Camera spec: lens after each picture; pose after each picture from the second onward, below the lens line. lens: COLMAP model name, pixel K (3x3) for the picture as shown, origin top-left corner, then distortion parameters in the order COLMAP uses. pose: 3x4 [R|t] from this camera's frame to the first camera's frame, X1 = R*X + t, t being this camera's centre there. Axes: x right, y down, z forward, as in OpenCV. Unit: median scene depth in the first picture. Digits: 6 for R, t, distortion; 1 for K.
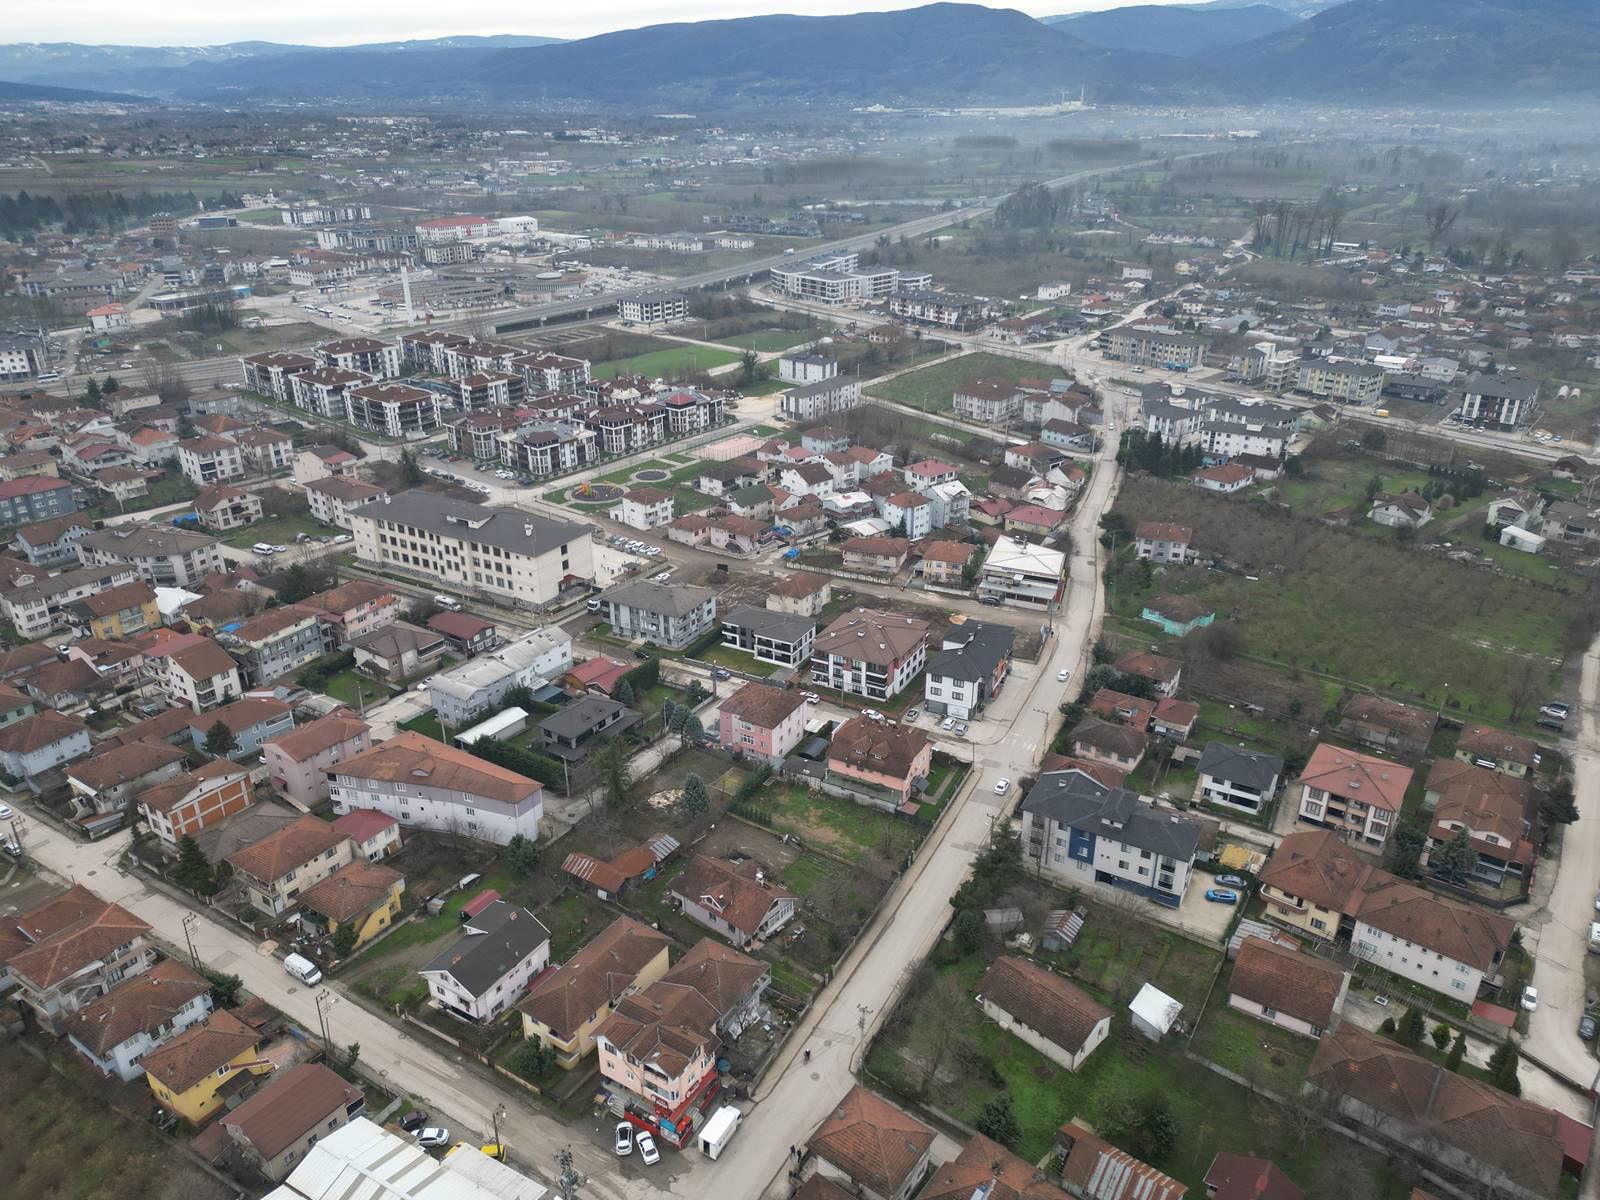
lens RADIAL K [[1107.4, 0, 800.0], [0, 1107.4, 600.0], [0, 0, 1]] dist [0.093361, -0.102717]
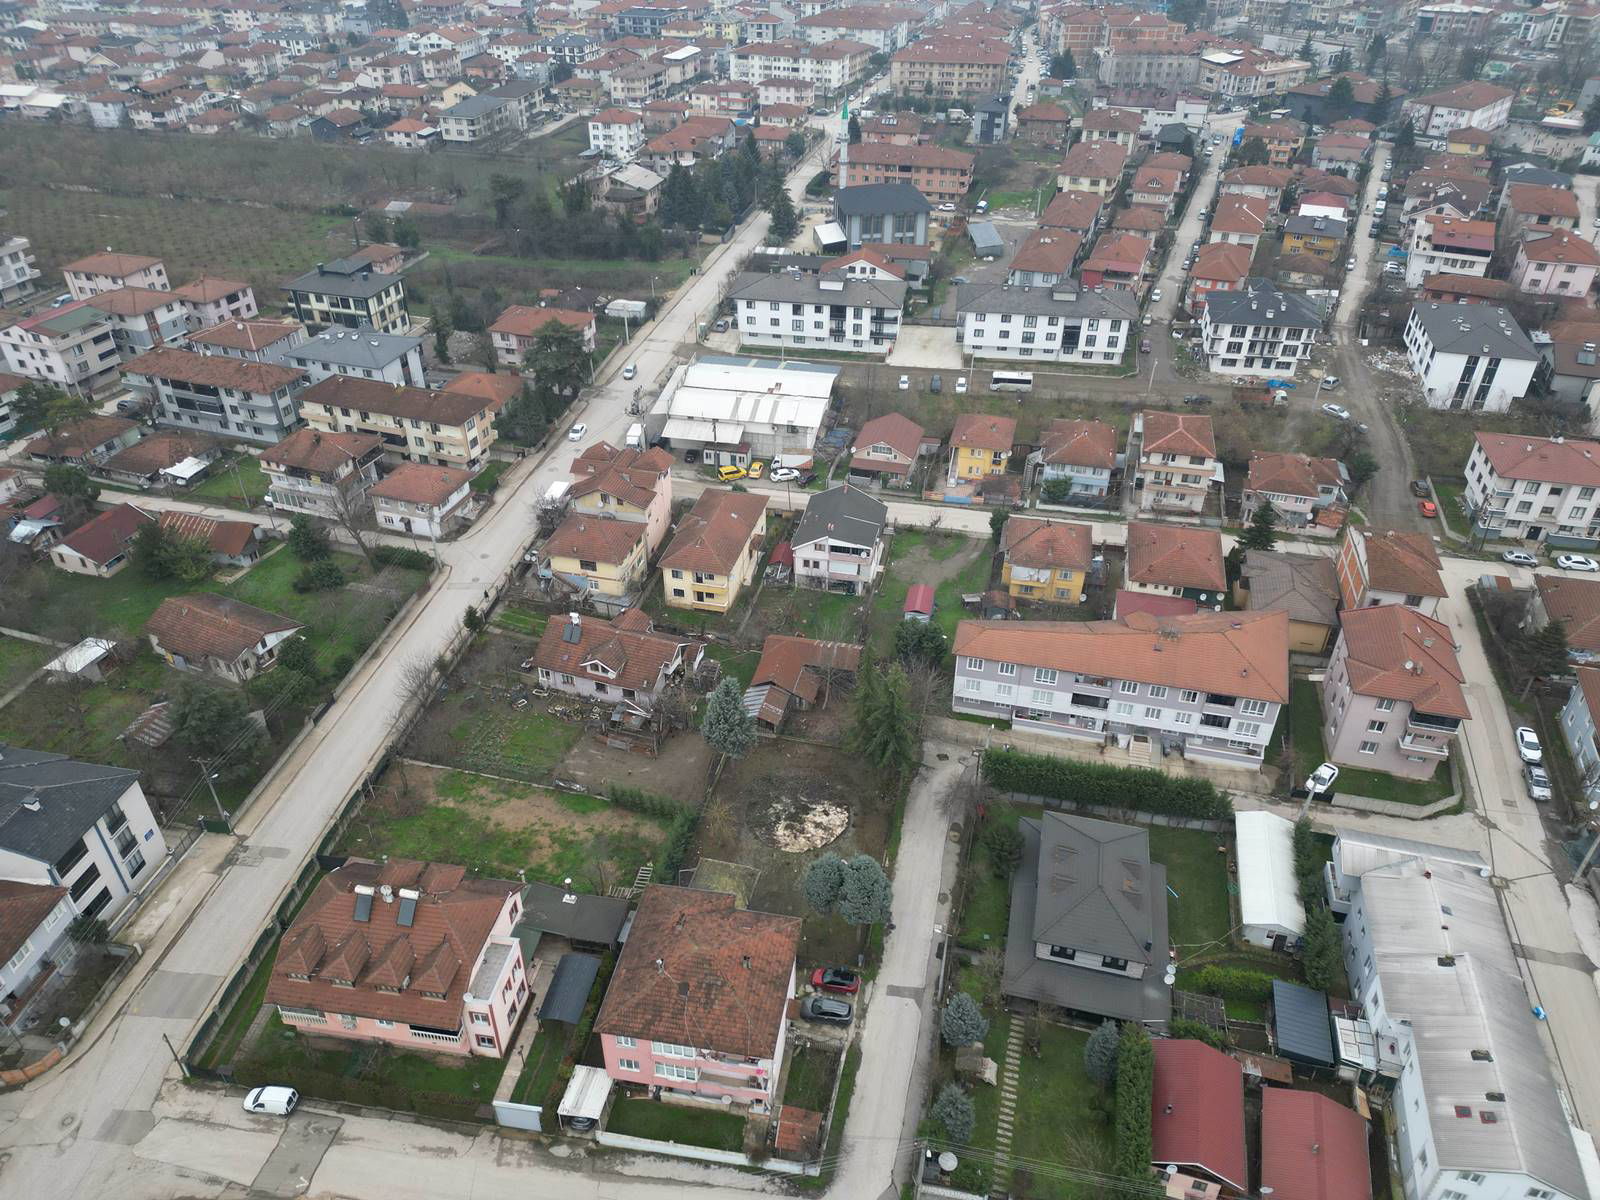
lens RADIAL K [[1109.3, 0, 795.3], [0, 1109.3, 599.4], [0, 0, 1]] dist [0.084317, -0.082771]
pose [[-0.944839, 0.182883, -0.271722, 0.013854], [-0.135788, 0.536229, 0.833078, -0.218006], [0.298061, 0.824022, -0.481817, 0.741407]]
